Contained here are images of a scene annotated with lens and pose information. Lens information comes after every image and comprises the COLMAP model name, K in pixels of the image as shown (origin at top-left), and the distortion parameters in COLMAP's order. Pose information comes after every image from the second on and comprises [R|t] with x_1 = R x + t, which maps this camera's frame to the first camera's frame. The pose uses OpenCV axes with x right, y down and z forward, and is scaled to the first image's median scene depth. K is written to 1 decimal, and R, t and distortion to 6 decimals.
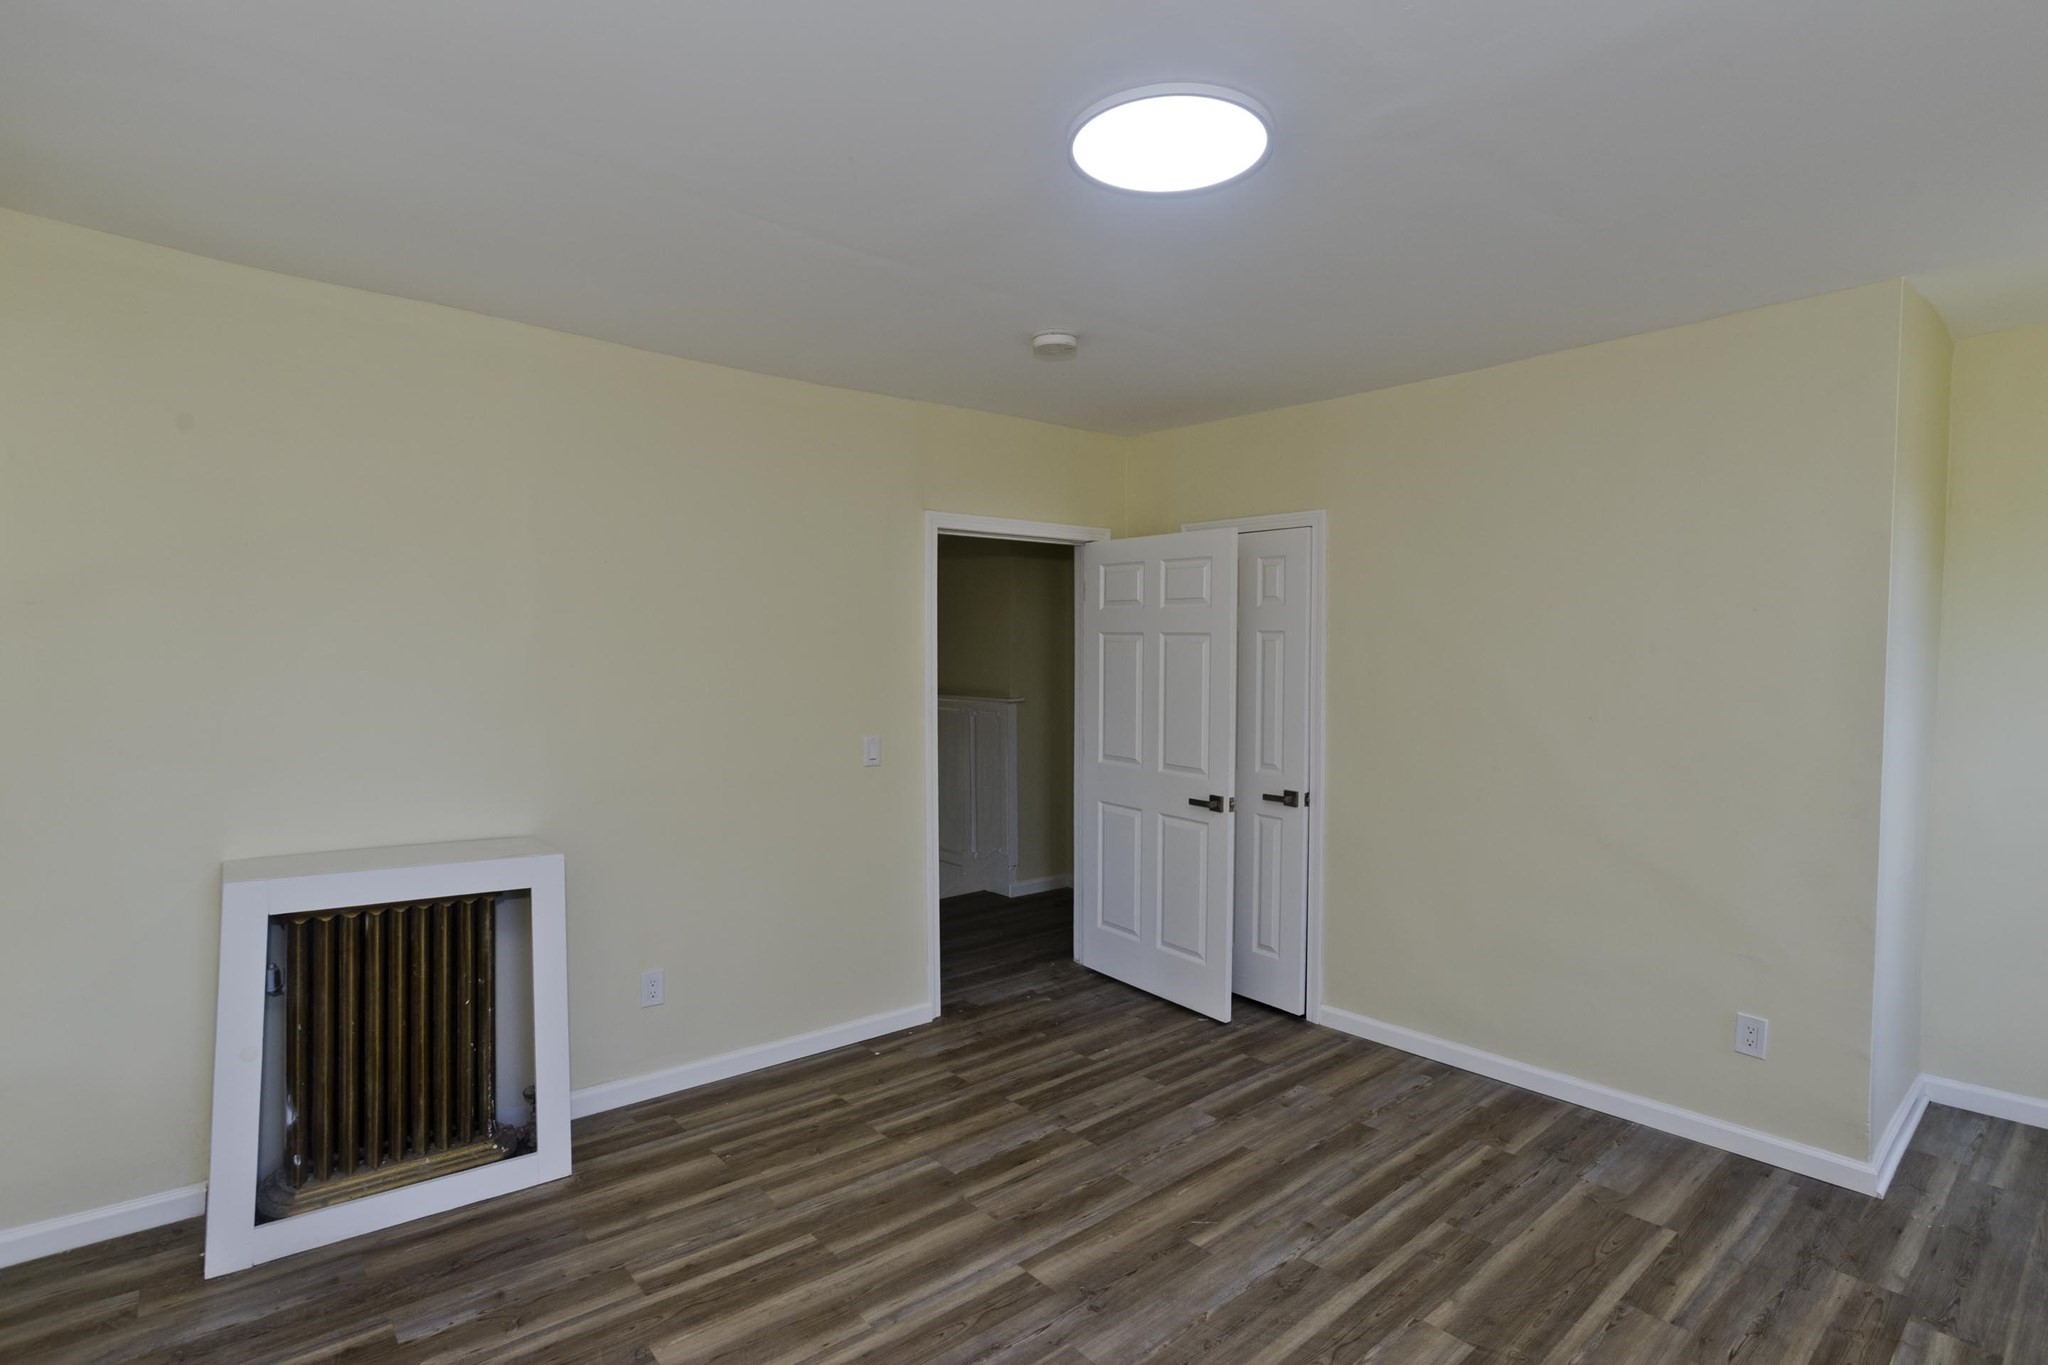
lens RADIAL K [[1008.0, 0, 1030.1], [0, 1008.0, 678.2], [0, 0, 1]] dist [-0.016176, 0.013678]
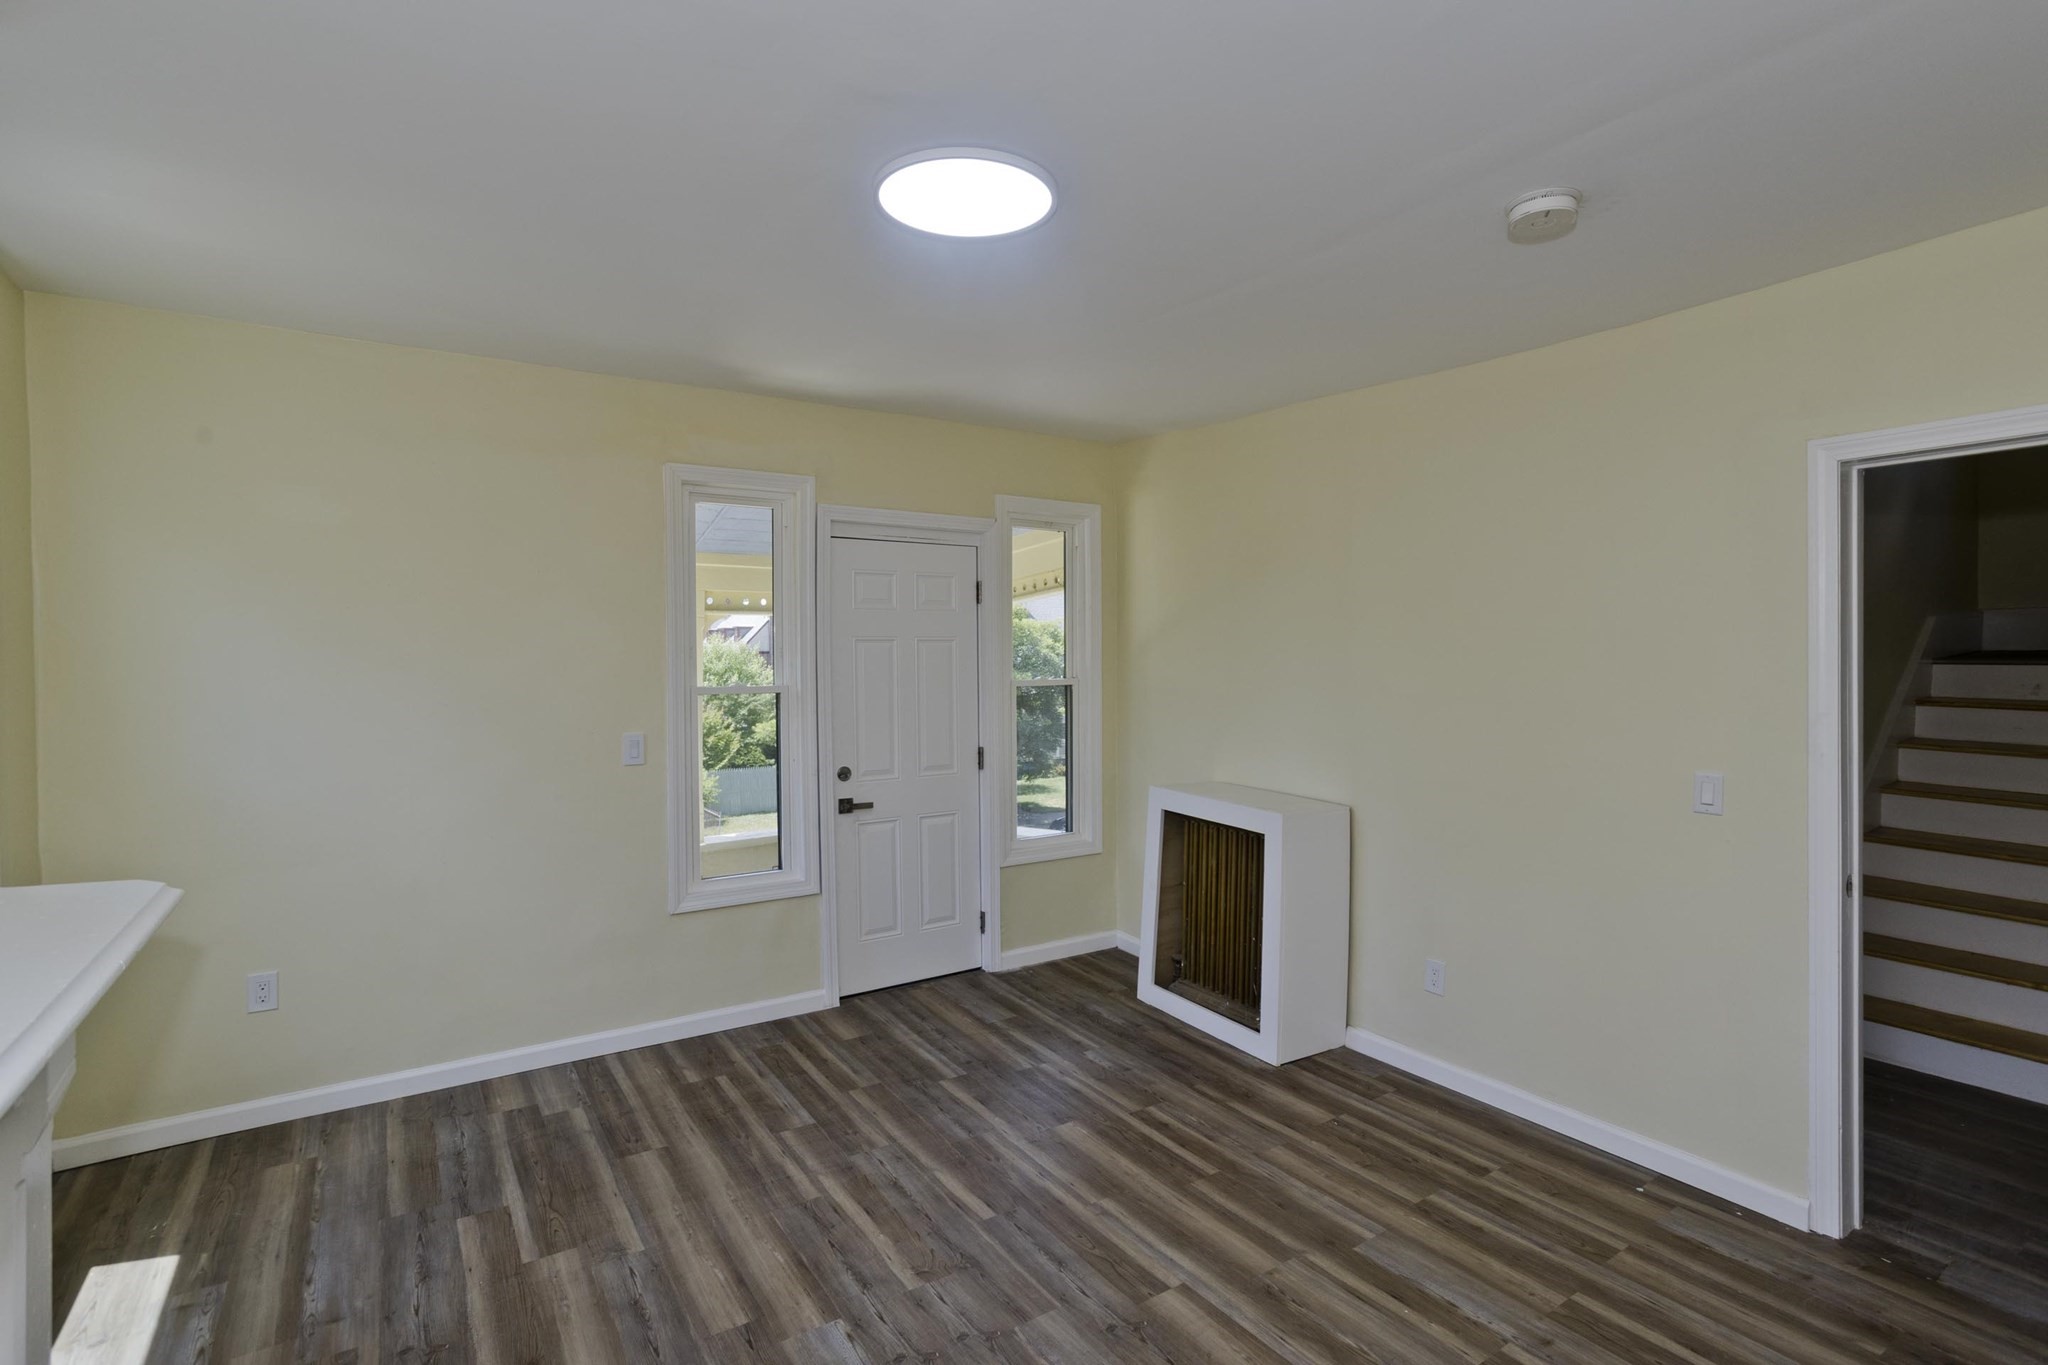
lens RADIAL K [[1008.0, 0, 1034.0], [0, 1008.0, 661.8], [0, 0, 1]] dist [-0.016176, 0.013678]
pose [[-0.117732, -0.001322, -0.993044, 0.835819], [-0.021212, 0.999774, 0.001184, -0.011953], [0.992819, 0.021204, -0.117734, 0.827899]]
